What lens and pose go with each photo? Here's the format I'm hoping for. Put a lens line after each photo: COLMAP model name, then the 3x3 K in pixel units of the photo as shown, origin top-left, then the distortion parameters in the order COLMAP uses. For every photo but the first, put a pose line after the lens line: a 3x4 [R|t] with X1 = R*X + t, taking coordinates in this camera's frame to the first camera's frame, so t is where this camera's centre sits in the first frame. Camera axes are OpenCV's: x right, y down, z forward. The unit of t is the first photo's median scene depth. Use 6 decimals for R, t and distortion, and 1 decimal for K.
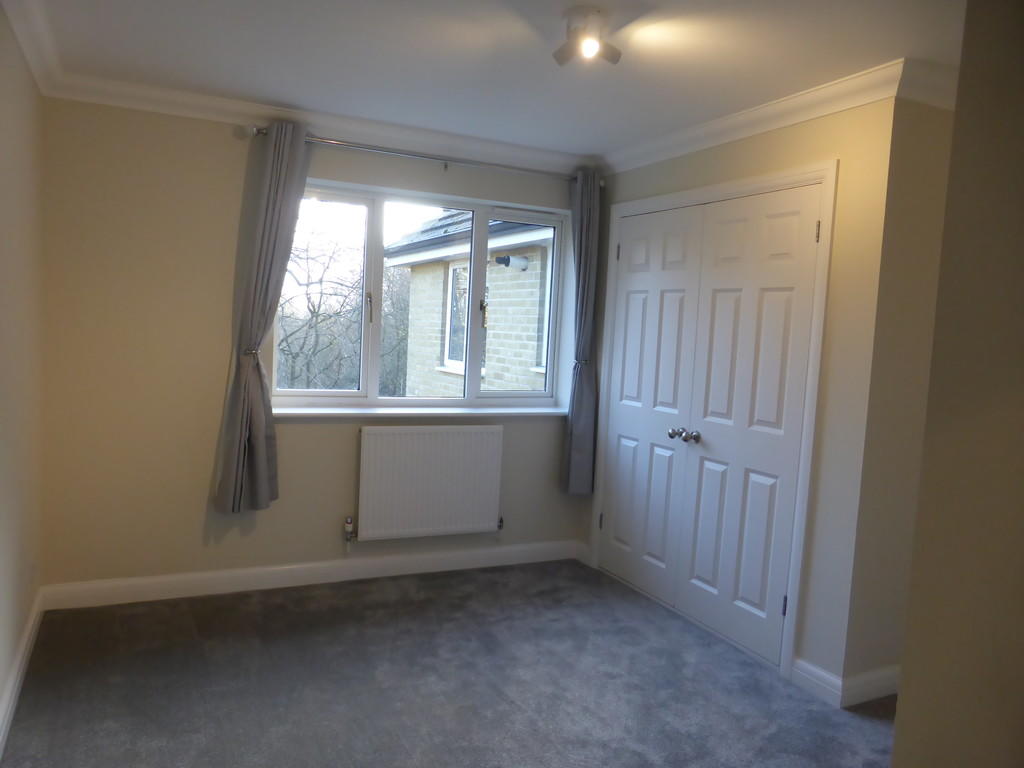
lens RADIAL K [[788.8, 0, 512.0], [0, 788.8, 384.0], [0, 0, 1]] dist [0.054807, 0.000879]
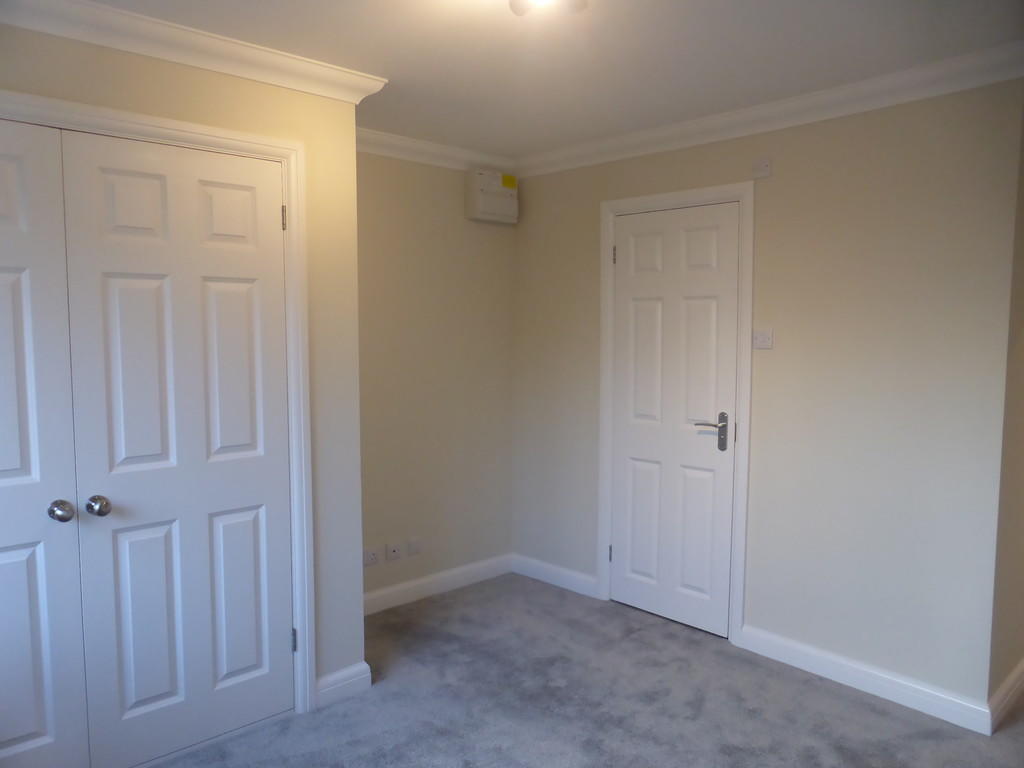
lens RADIAL K [[747.2, 0, 512.0], [0, 747.2, 384.0], [0, 0, 1]] dist [-0.071025, 0.057075]
pose [[-0.295927, -0.120132, 0.947626, -0.444593], [0.065247, 0.987201, 0.145524, -0.100689], [-0.952980, 0.104894, -0.284301, 0.910523]]
